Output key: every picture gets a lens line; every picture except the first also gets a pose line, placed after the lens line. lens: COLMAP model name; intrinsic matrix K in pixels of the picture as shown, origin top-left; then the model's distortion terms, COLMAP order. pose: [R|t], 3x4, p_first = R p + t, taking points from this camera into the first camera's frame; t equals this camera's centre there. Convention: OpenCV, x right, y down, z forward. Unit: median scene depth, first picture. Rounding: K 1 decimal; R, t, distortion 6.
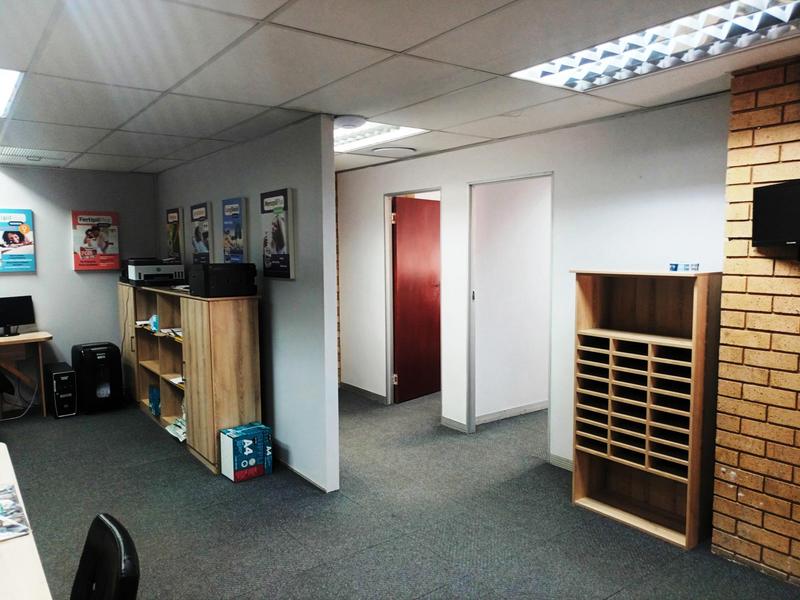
lens RADIAL K [[587.4, 0, 397.9], [0, 587.4, 301.0], [0, 0, 1]] dist [0.034877, -0.039267]
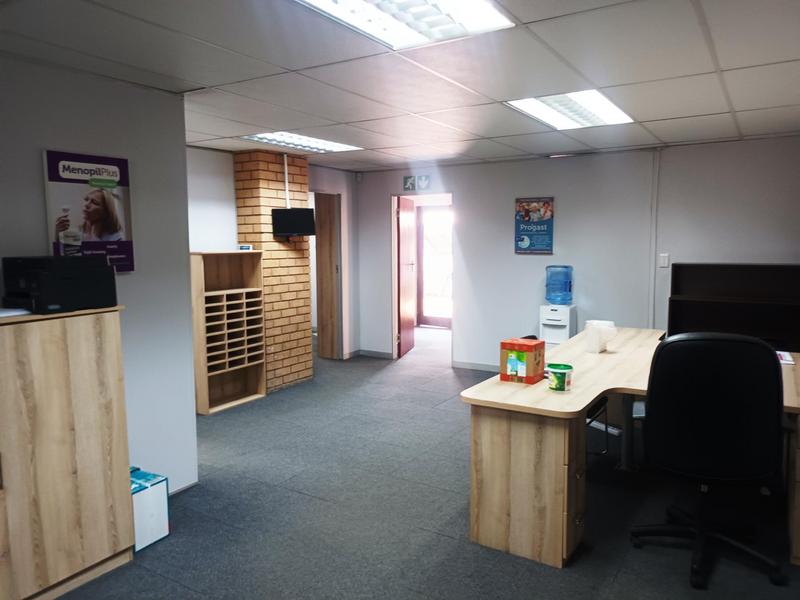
lens RADIAL K [[587.4, 0, 397.9], [0, 587.4, 301.0], [0, 0, 1]] dist [0.034877, -0.039267]
pose [[-0.361235, -0.091135, 0.928011, -1.321506], [0.089358, 0.987249, 0.131736, -0.088401], [-0.928184, 0.130513, -0.348485, 1.167382]]
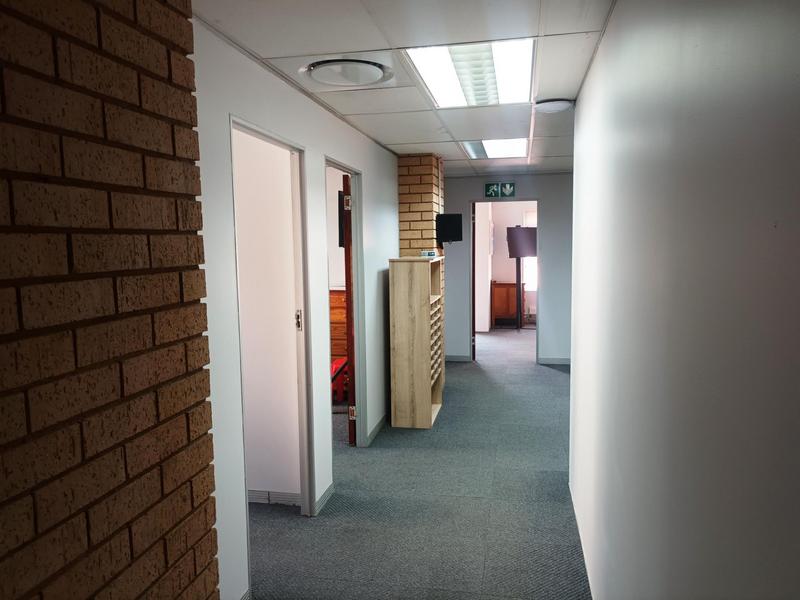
lens RADIAL K [[587.4, 0, 397.9], [0, 587.4, 301.0], [0, 0, 1]] dist [0.034877, -0.039267]
pose [[-0.664466, -0.054459, 0.745331, -0.739047], [0.088606, 0.984565, 0.150932, -0.184085], [-0.742047, 0.166330, -0.649385, 2.138550]]
